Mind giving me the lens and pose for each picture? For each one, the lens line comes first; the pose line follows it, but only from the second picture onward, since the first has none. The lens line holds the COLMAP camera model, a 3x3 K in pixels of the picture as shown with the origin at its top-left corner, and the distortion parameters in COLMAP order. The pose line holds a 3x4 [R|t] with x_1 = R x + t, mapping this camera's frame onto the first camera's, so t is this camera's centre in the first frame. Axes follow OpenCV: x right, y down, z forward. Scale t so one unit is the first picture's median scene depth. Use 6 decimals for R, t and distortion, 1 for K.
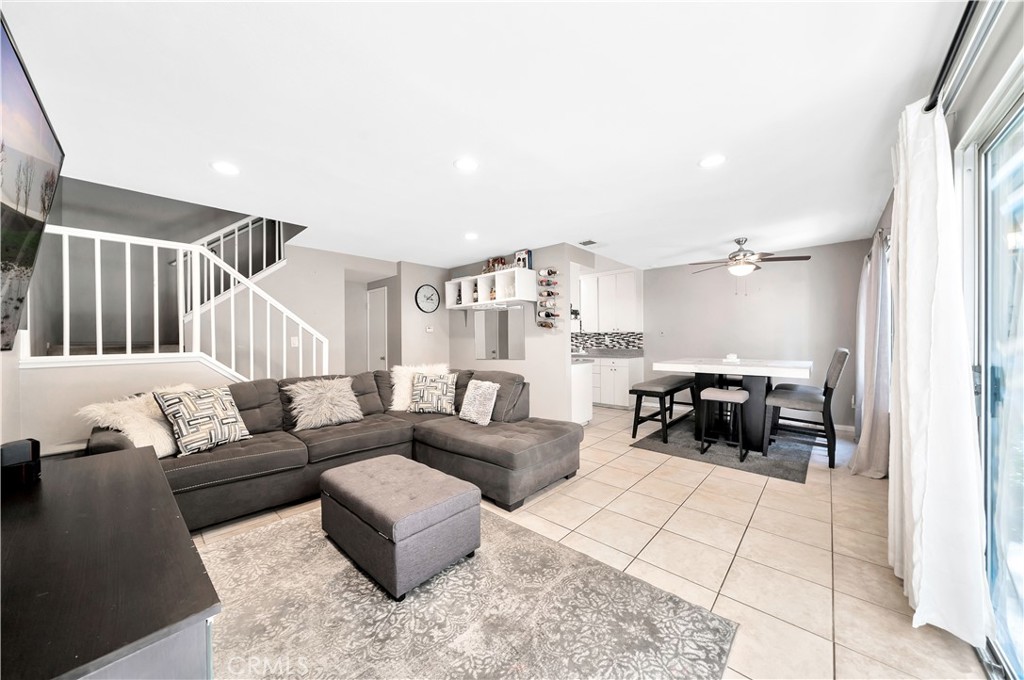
lens RADIAL K [[351.1, 0, 497.2], [0, 351.1, 338.6], [0, 0, 1]] dist [-0.003888, -0.000511]
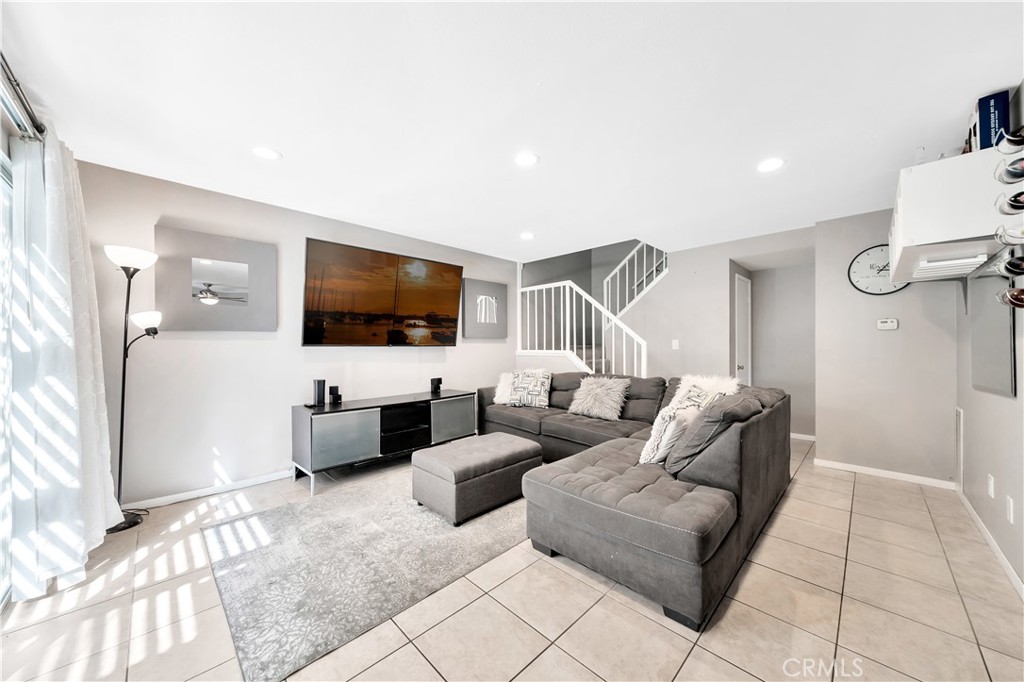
lens RADIAL K [[351.1, 0, 505.3], [0, 351.1, 348.1], [0, 0, 1]] dist [-0.003888, -0.000511]
pose [[-0.025108, 0.014465, -0.999580, 0.897601], [0.000711, 0.999895, 0.014452, 0.007893], [0.999684, -0.000348, -0.025116, 0.988418]]
